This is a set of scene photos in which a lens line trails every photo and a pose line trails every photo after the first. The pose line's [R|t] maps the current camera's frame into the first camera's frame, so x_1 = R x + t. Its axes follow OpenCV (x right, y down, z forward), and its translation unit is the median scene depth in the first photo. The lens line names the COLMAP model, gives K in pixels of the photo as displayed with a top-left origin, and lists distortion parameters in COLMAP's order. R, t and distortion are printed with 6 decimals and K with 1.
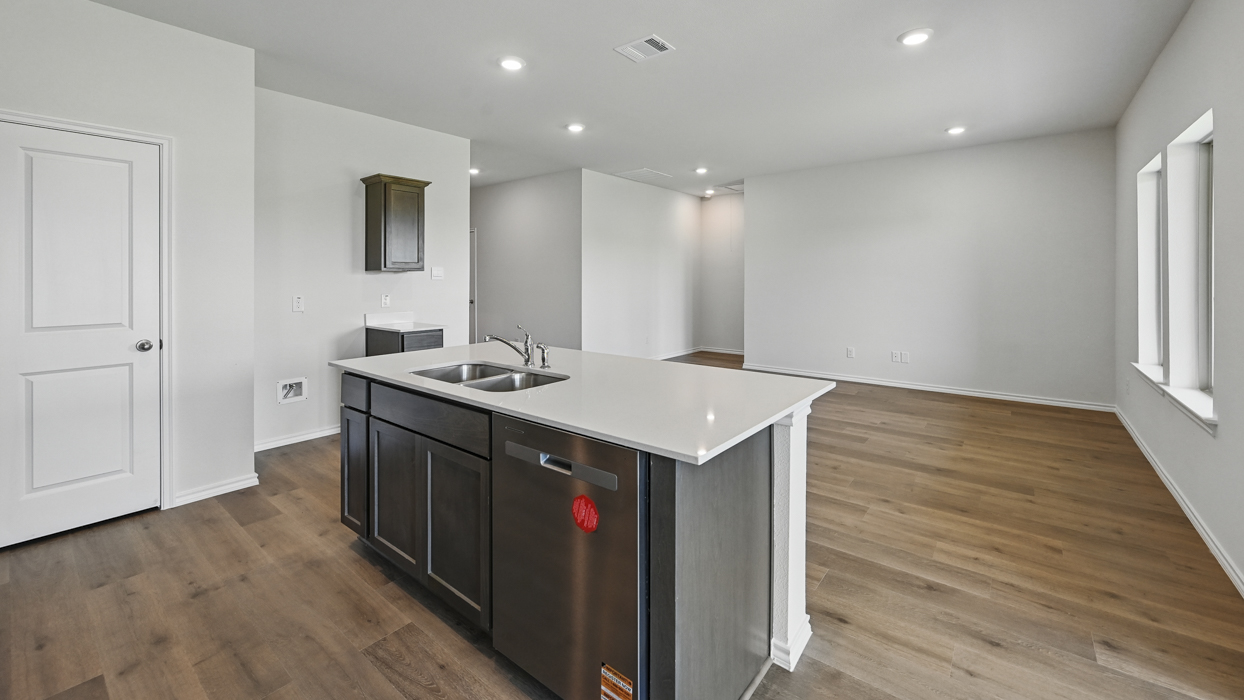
lens RADIAL K [[495.6, 0, 626.8], [0, 495.6, 278.9], [0, 0, 1]] dist [0.000229, -0.000158]
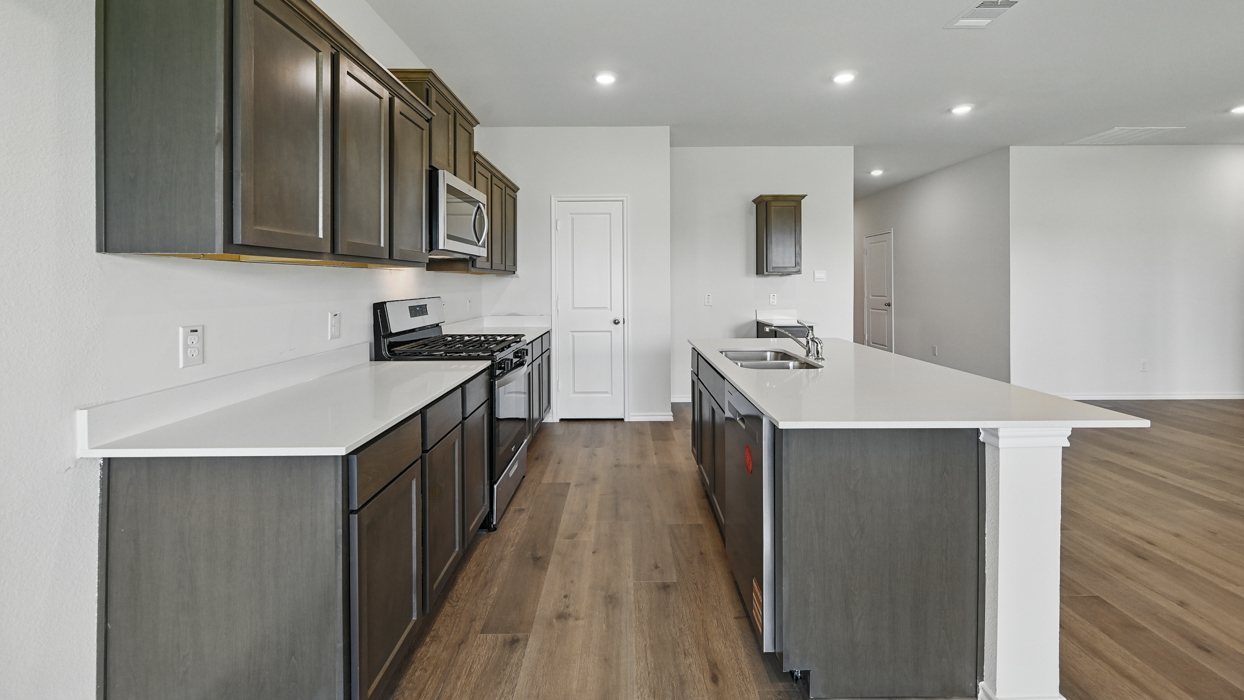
lens RADIAL K [[489.5, 0, 622.8], [0, 489.5, 286.2], [0, 0, 1]] dist [-0.001274, -0.000236]
pose [[0.627197, 0.003658, -0.778852, 0.213297], [0.003273, 0.999968, 0.007332, 0.002135], [0.778854, -0.007148, 0.627164, -0.018421]]
